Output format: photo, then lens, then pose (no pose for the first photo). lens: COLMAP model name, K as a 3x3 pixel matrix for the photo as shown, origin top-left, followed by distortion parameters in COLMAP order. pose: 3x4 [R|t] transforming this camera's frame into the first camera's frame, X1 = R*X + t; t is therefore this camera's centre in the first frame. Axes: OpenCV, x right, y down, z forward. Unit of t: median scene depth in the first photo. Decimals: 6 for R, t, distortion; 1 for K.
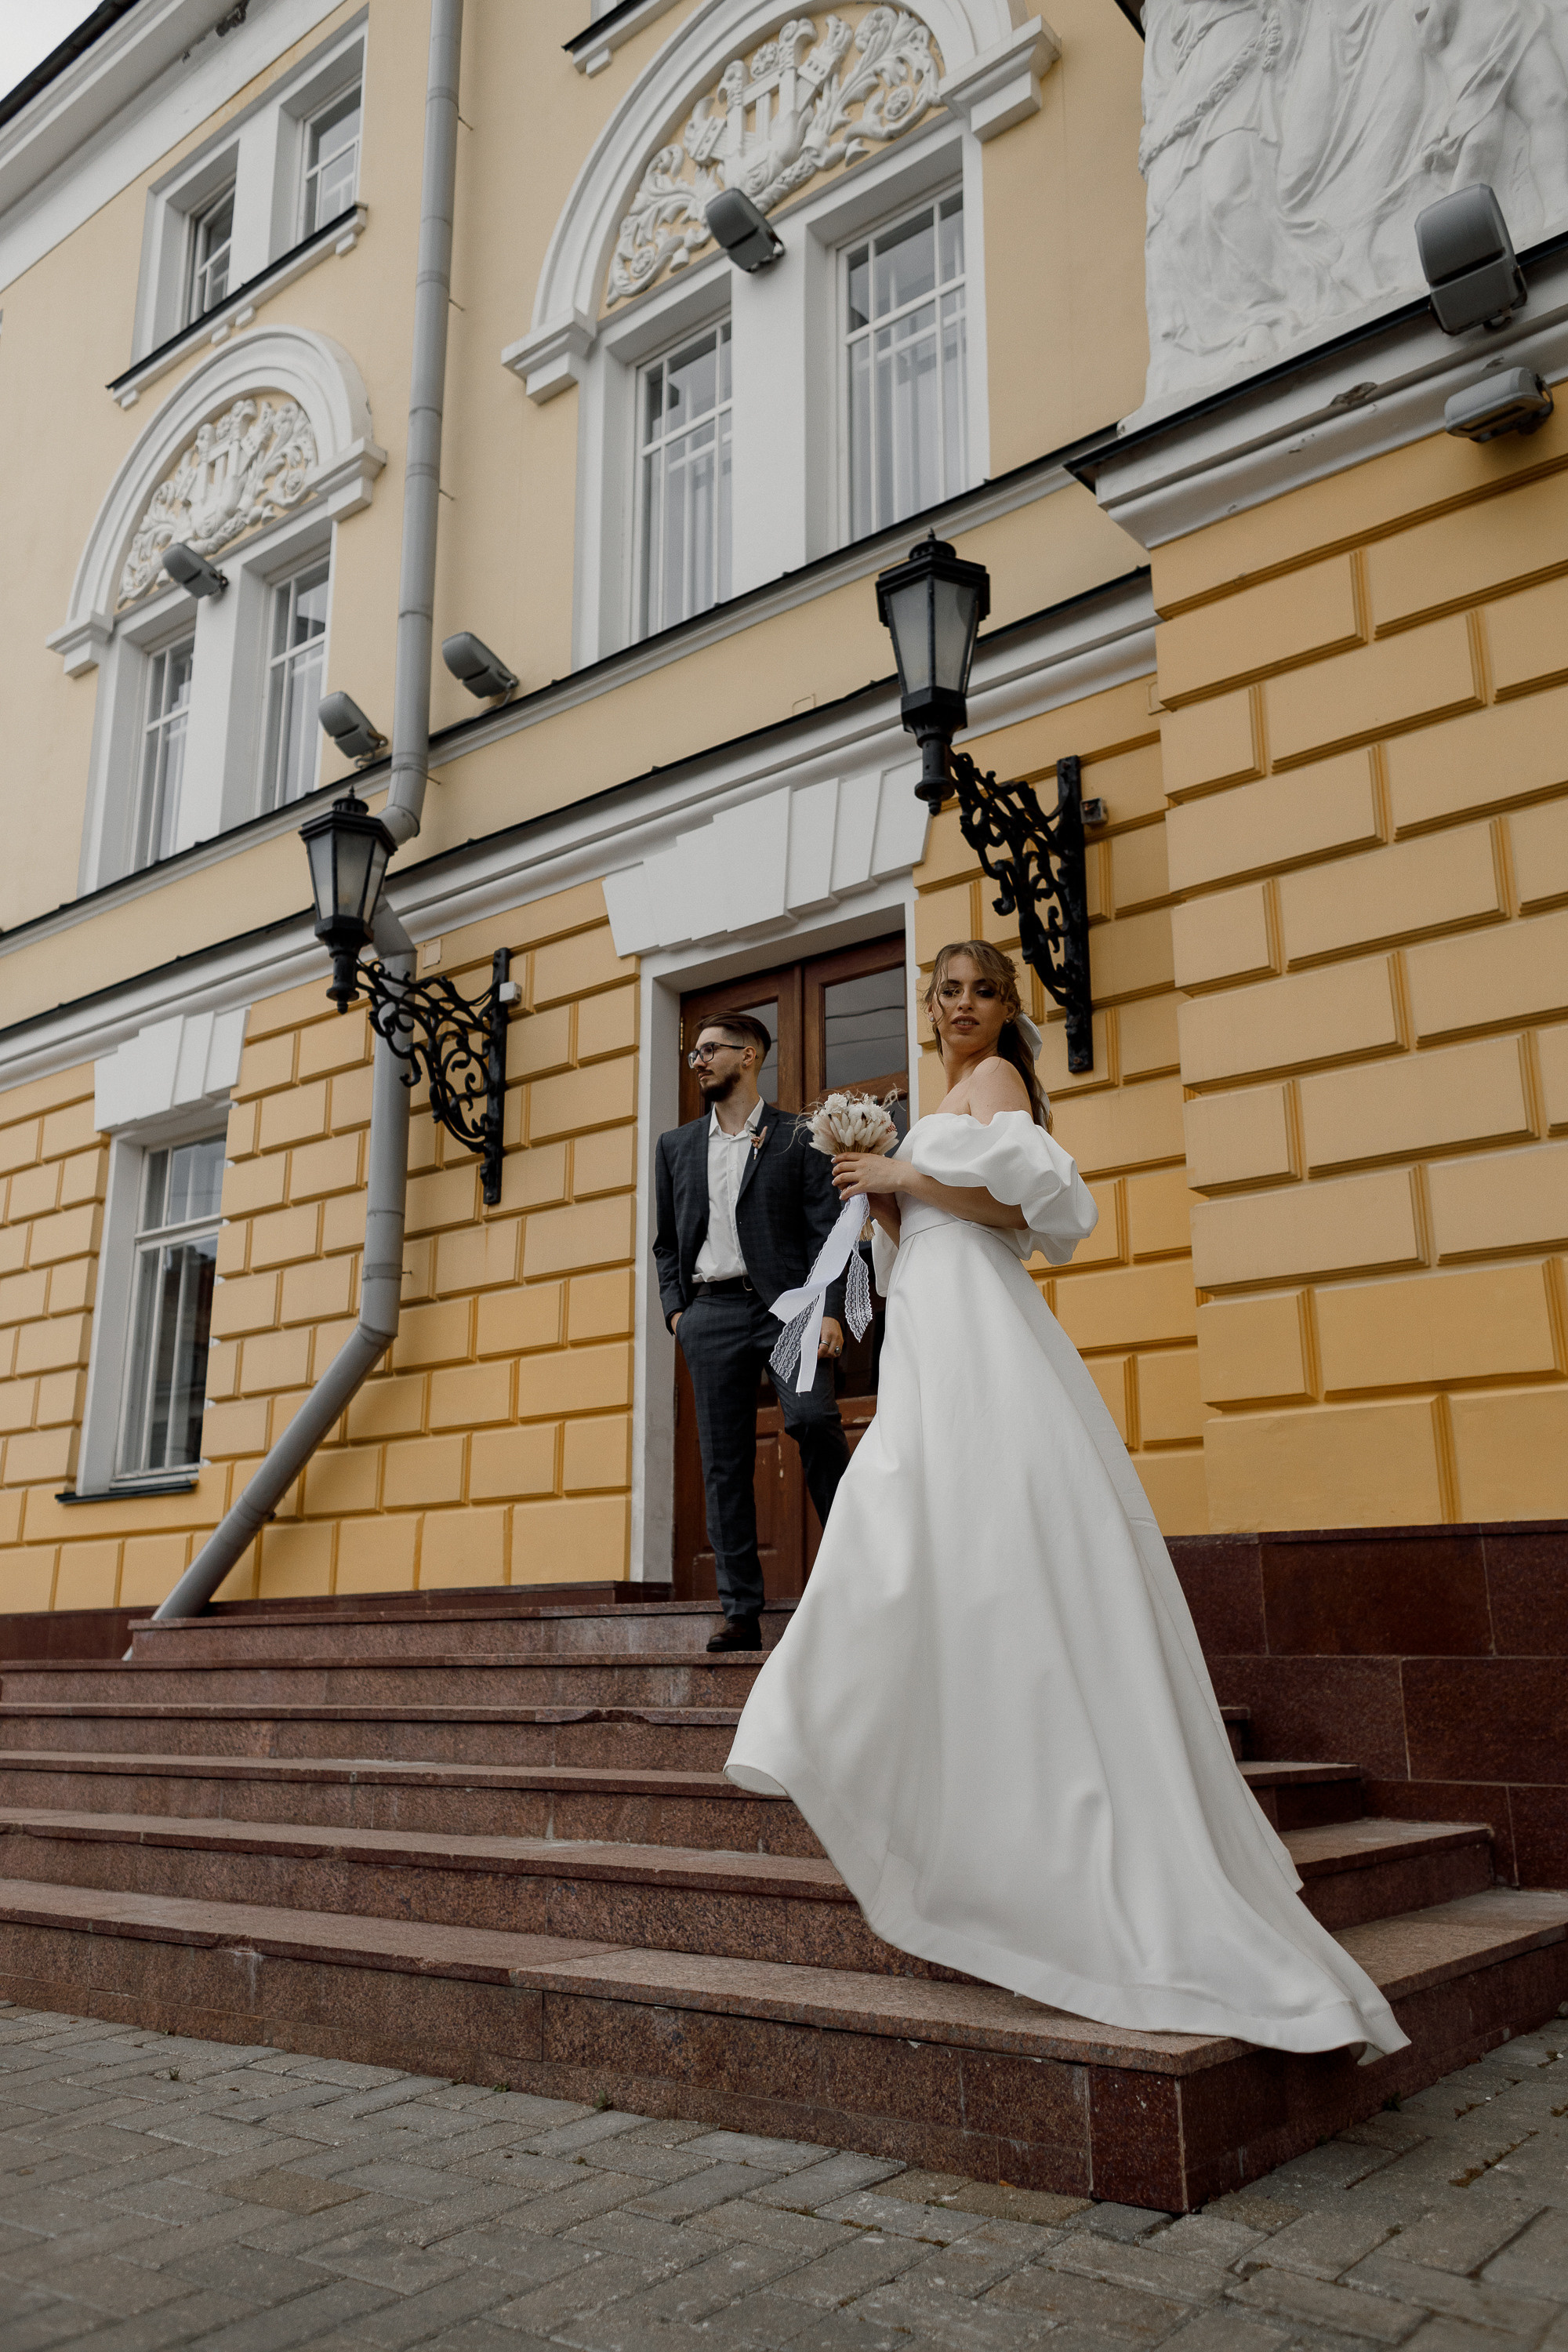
lens RADIAL K [[1905.6, 0, 802.6], [0, 1905.6, 1139.4], [0, 0, 1]] dist [0.026622, 0.006043]
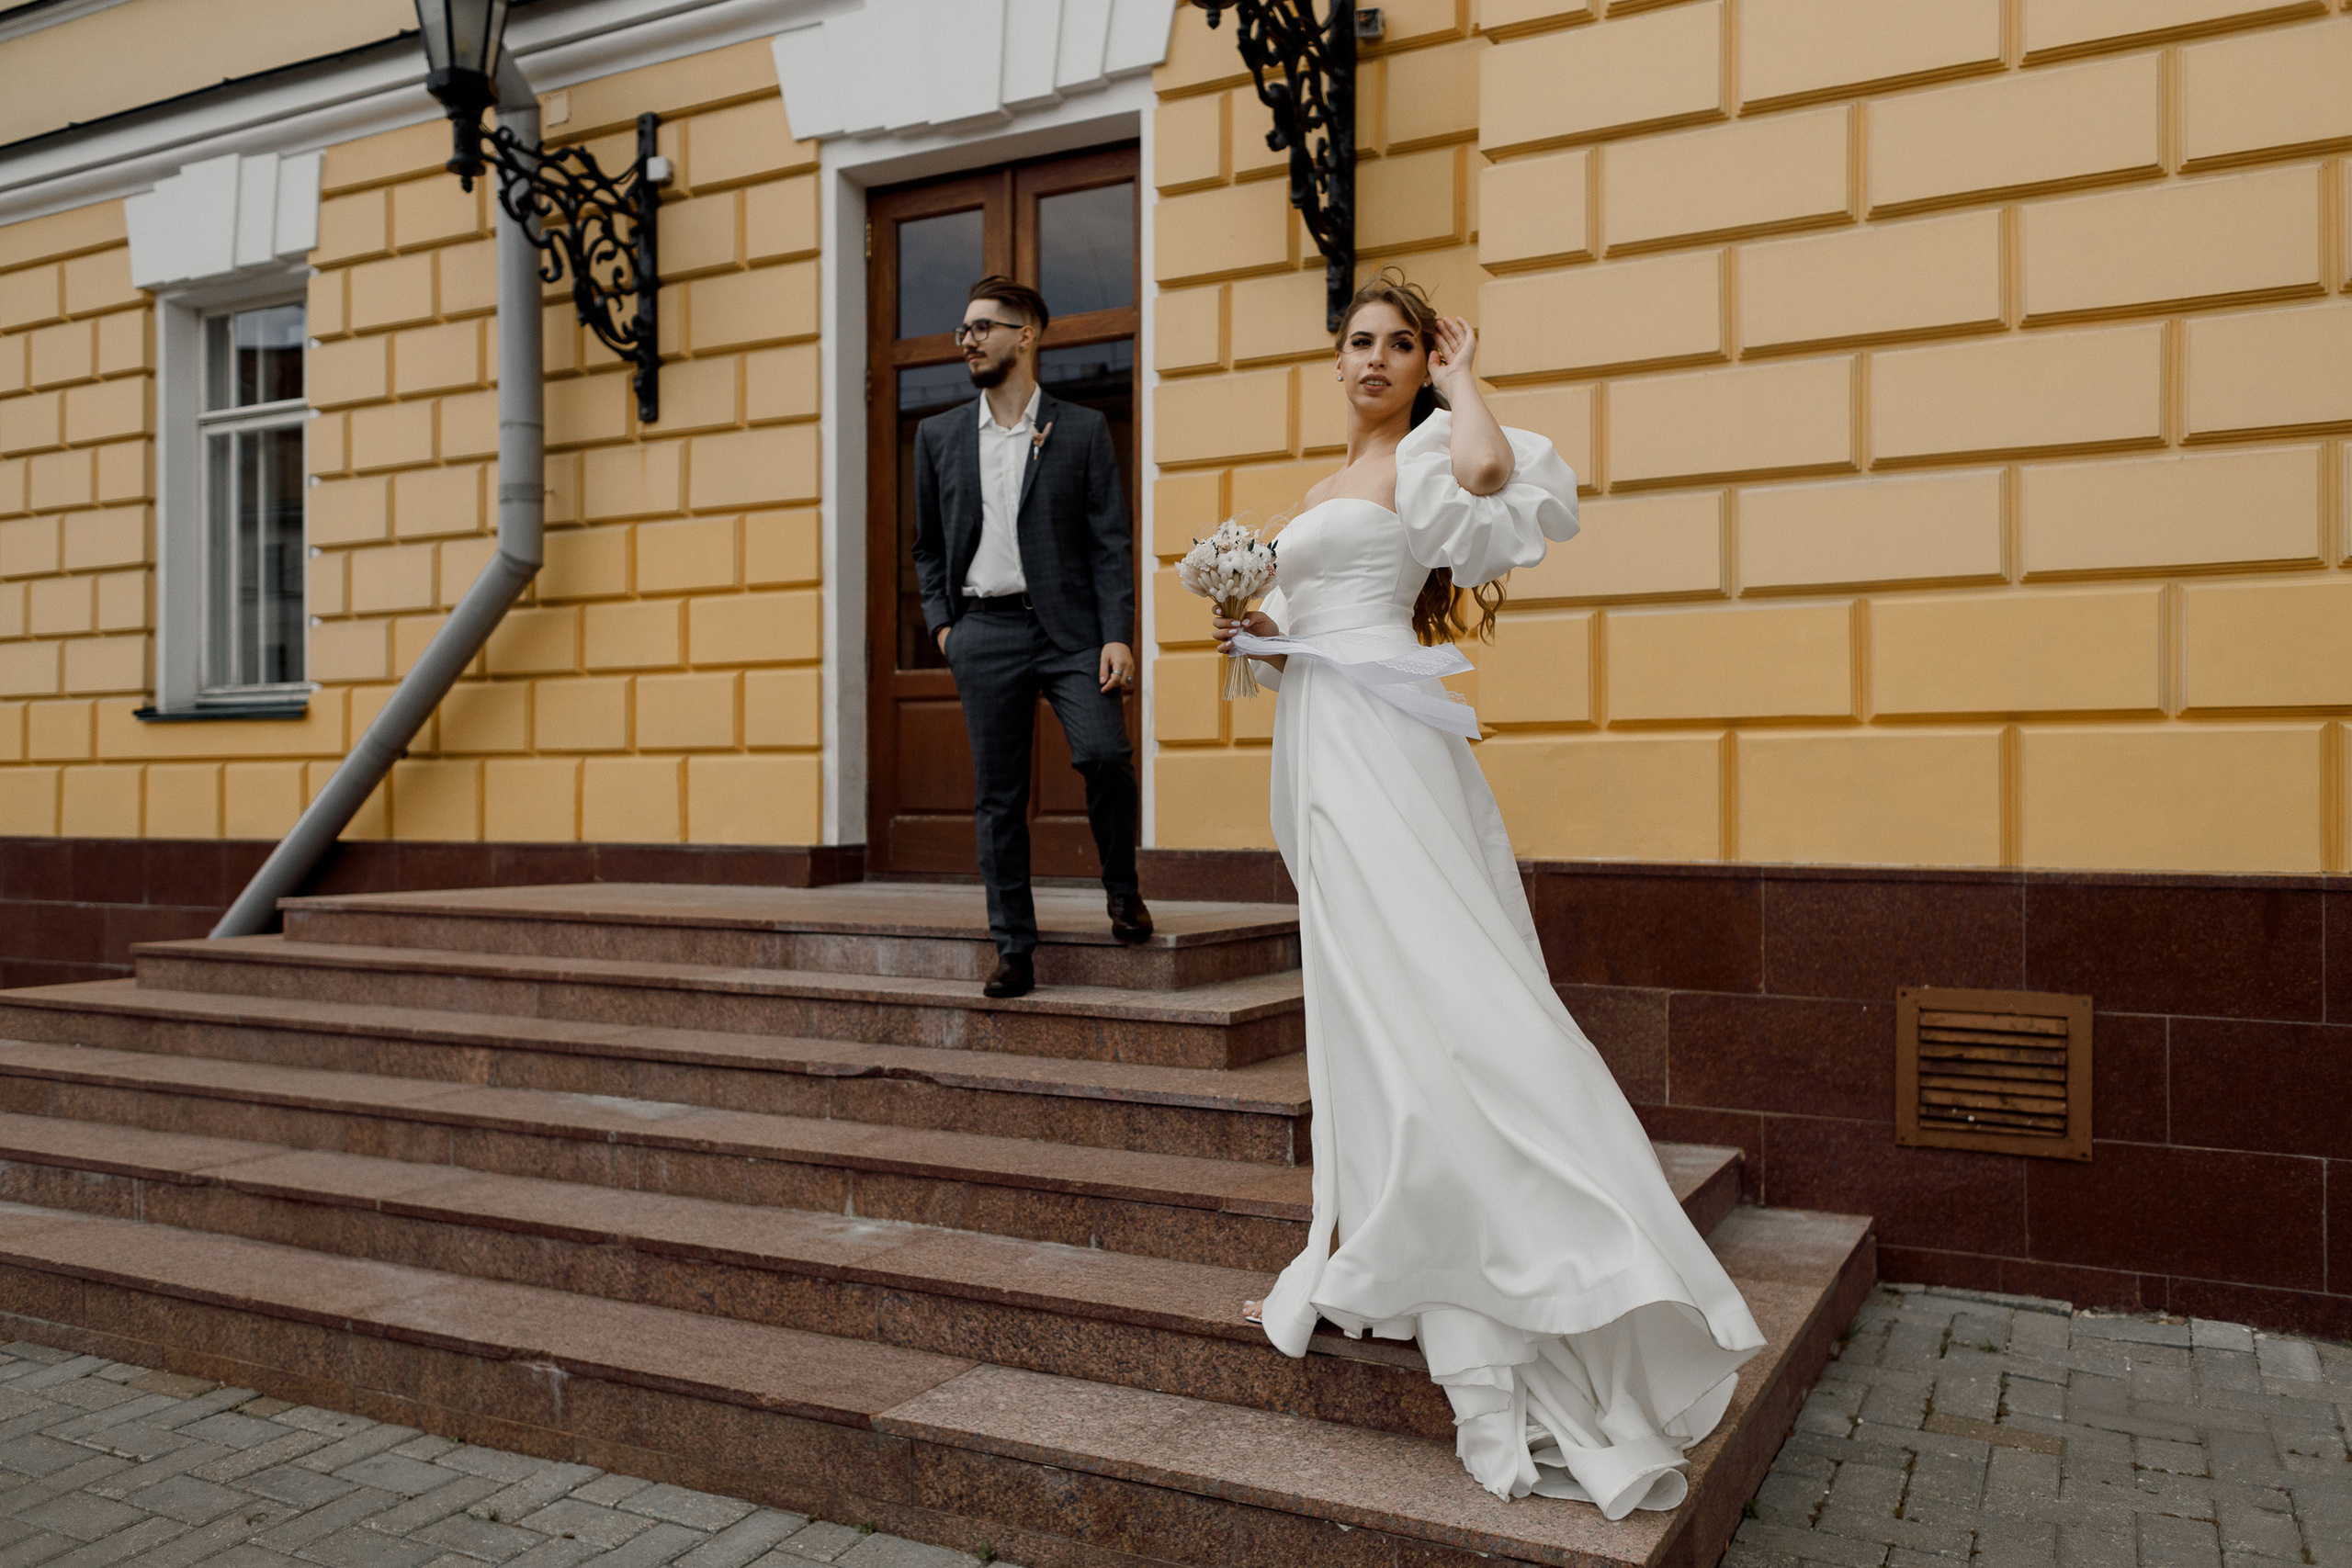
lens RADIAL K [[1905.4, 0, 1186.0], [0, 1905.4, 786.3], [0, 0, 1]] dist [0.026622, 0.006043]
pose [[0.985260, 0.008708, 0.170841, -0.099826], [-0.054129, 0.963257, 0.263071, -0.075656], [-0.162273, -0.268441, 0.949530, 0.097519]]
